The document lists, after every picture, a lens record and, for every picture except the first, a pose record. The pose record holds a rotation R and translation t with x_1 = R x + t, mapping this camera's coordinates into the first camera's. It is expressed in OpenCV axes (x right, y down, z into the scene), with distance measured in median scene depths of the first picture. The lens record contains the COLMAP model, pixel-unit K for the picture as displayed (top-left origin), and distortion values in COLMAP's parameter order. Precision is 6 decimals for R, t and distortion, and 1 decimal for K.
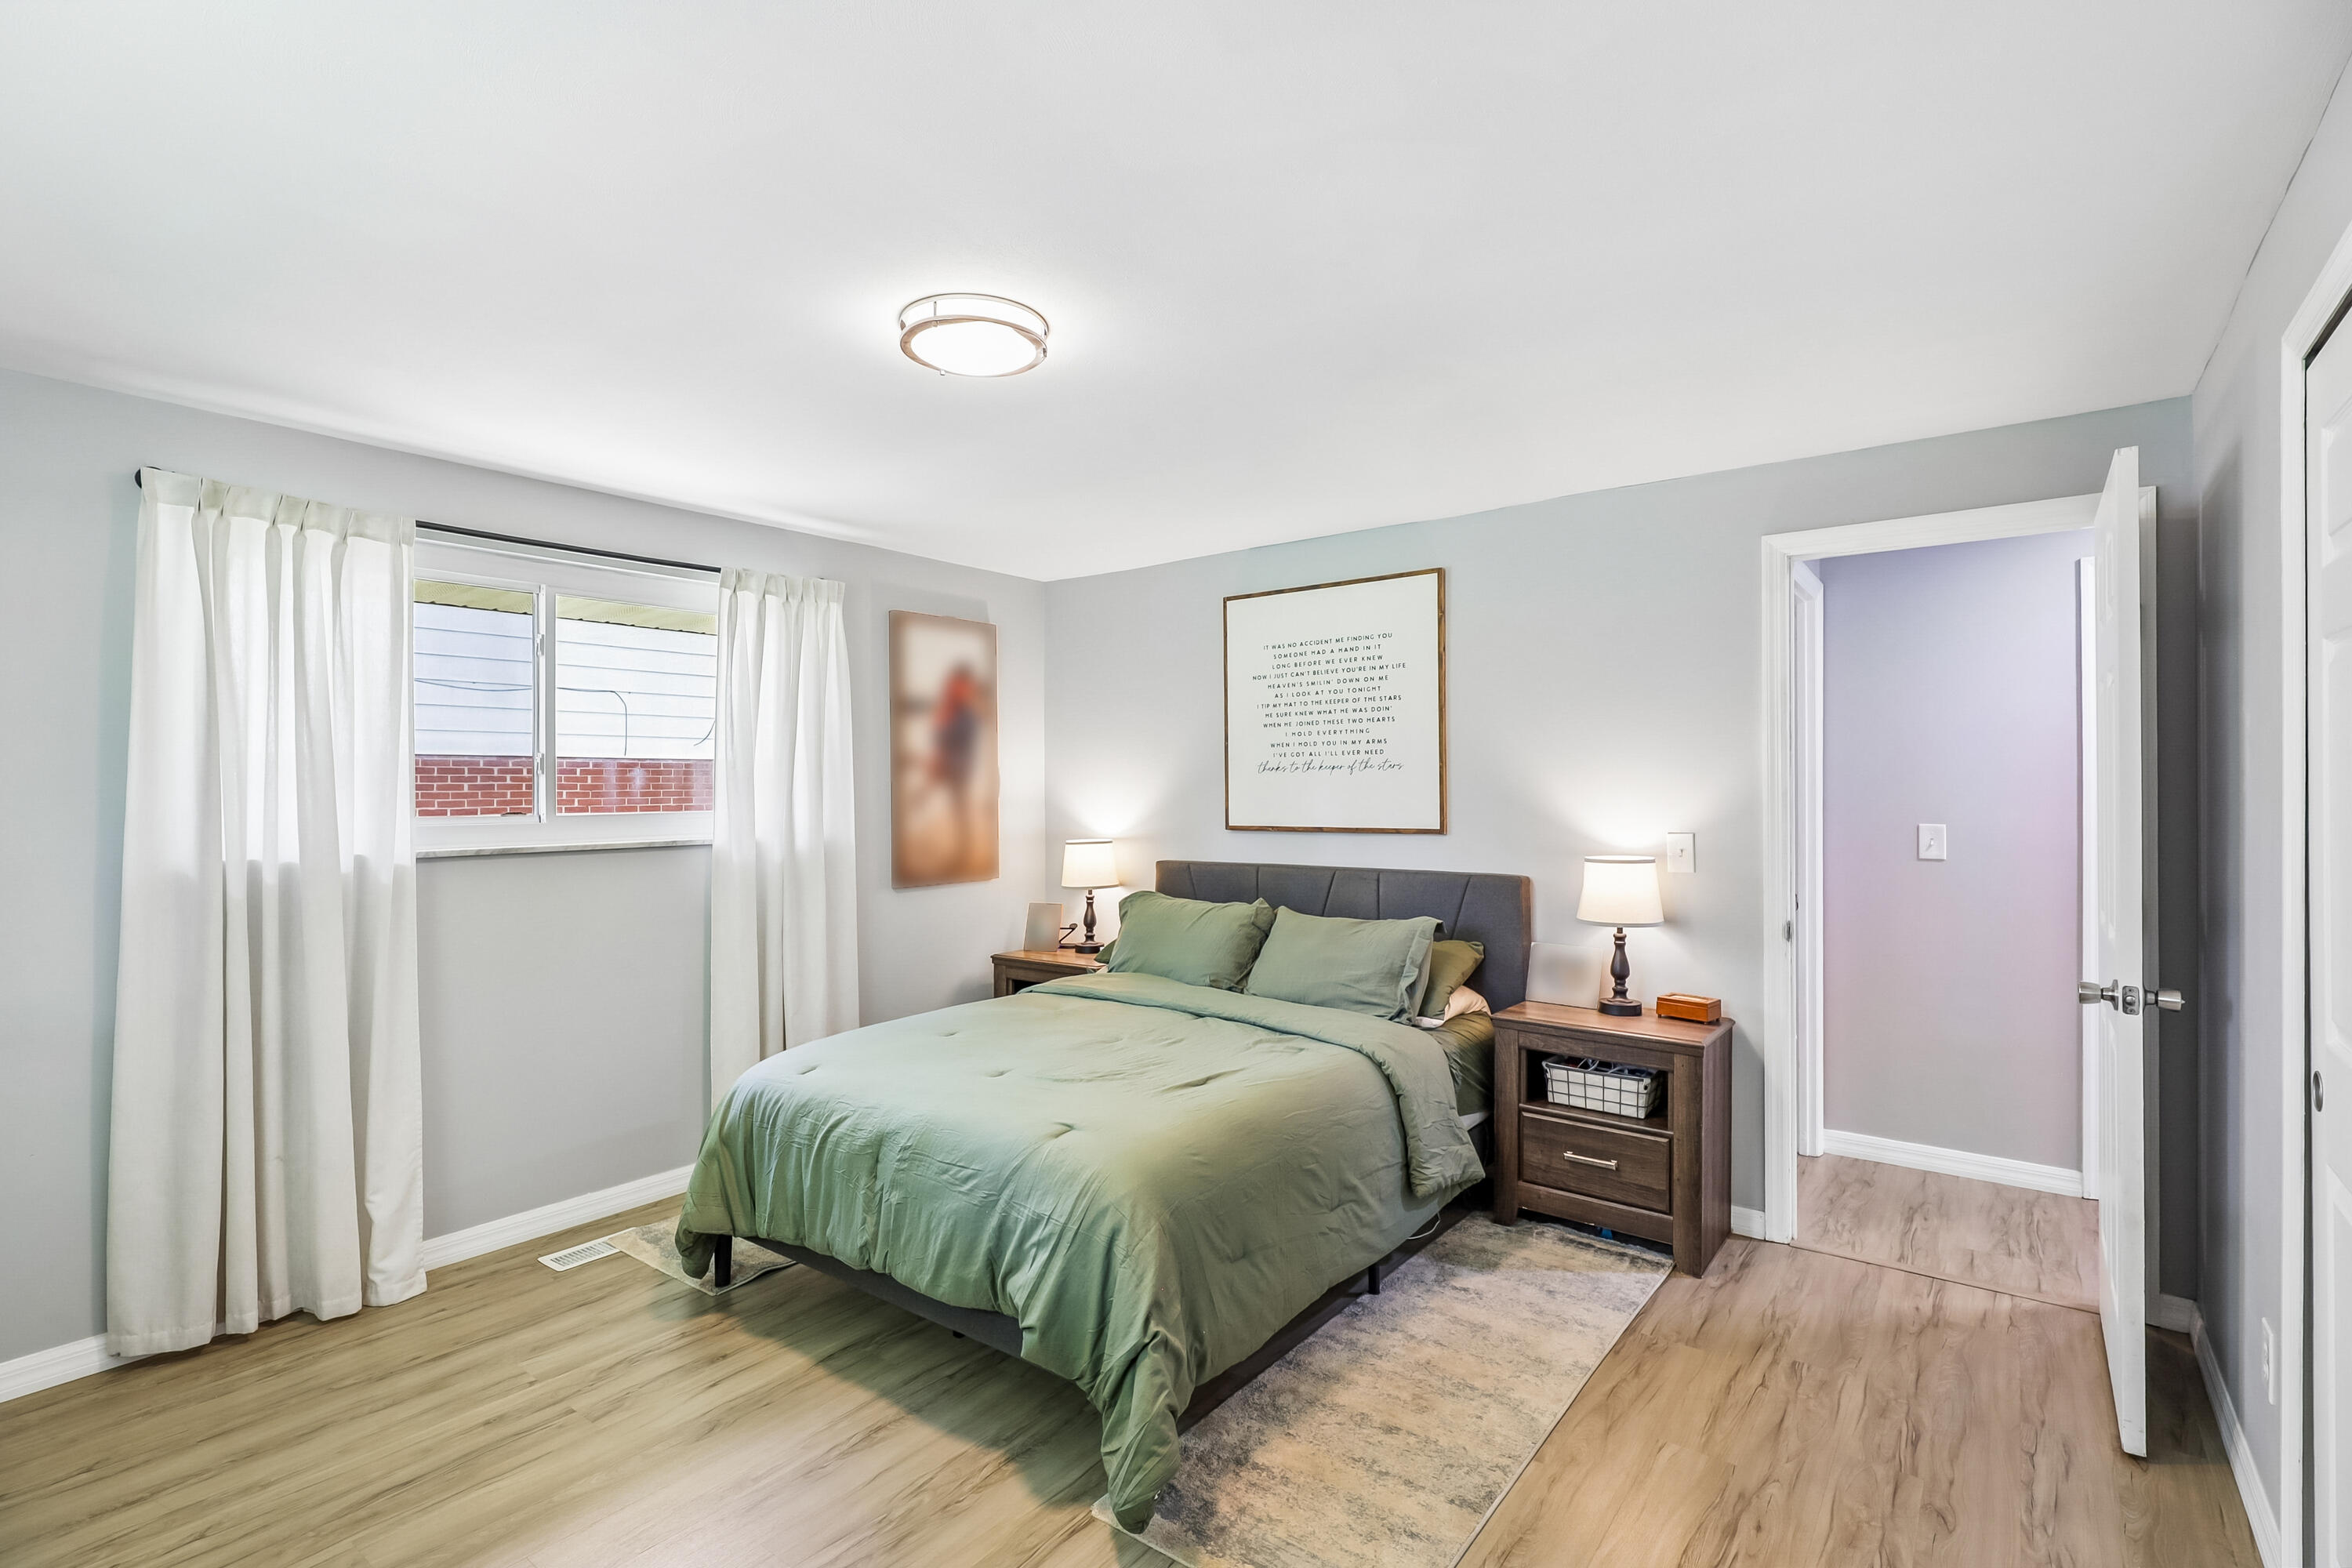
lens RADIAL K [[1105.6, 0, 1171.2], [0, 1105.6, 787.4], [0, 0, 1]] dist [0.002645, 0.001038]
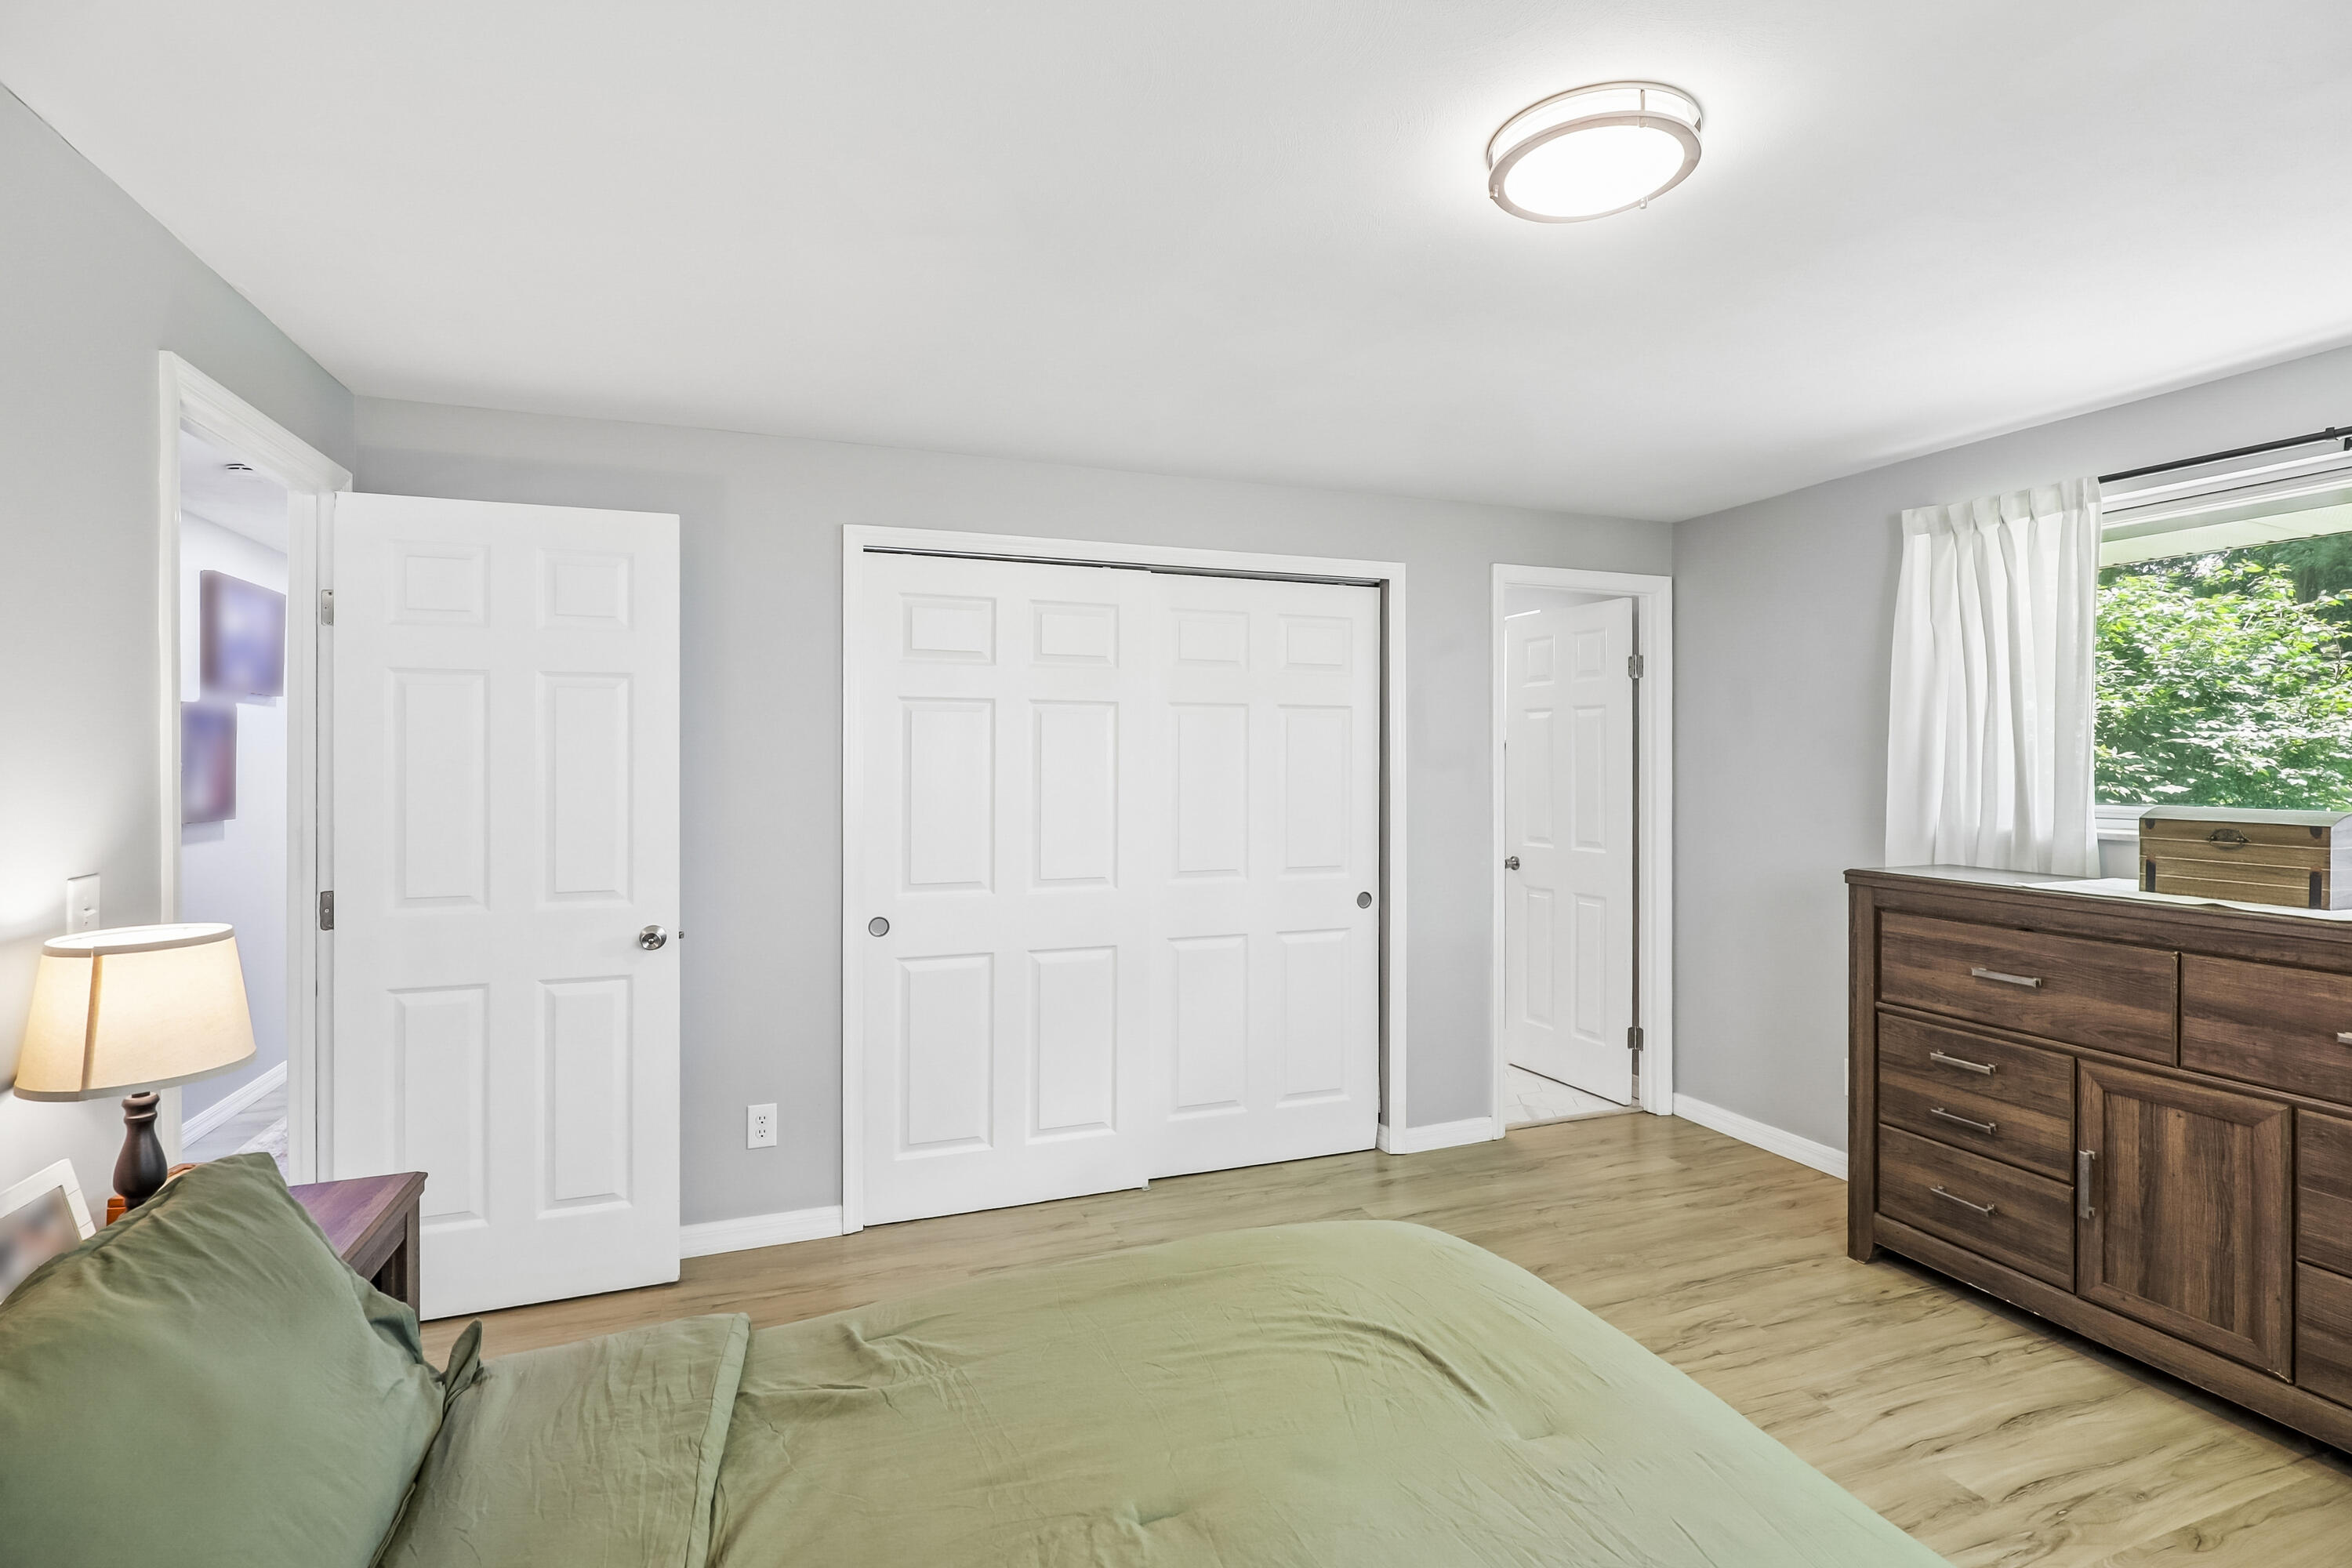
lens RADIAL K [[1105.6, 0, 1193.6], [0, 1105.6, 760.7], [0, 0, 1]] dist [0.002645, 0.001038]
pose [[-0.854649, 0.003957, 0.519190, -0.181700], [0.005204, 0.999986, 0.000944, -0.006628], [-0.519179, 0.003509, -0.854658, 0.972673]]
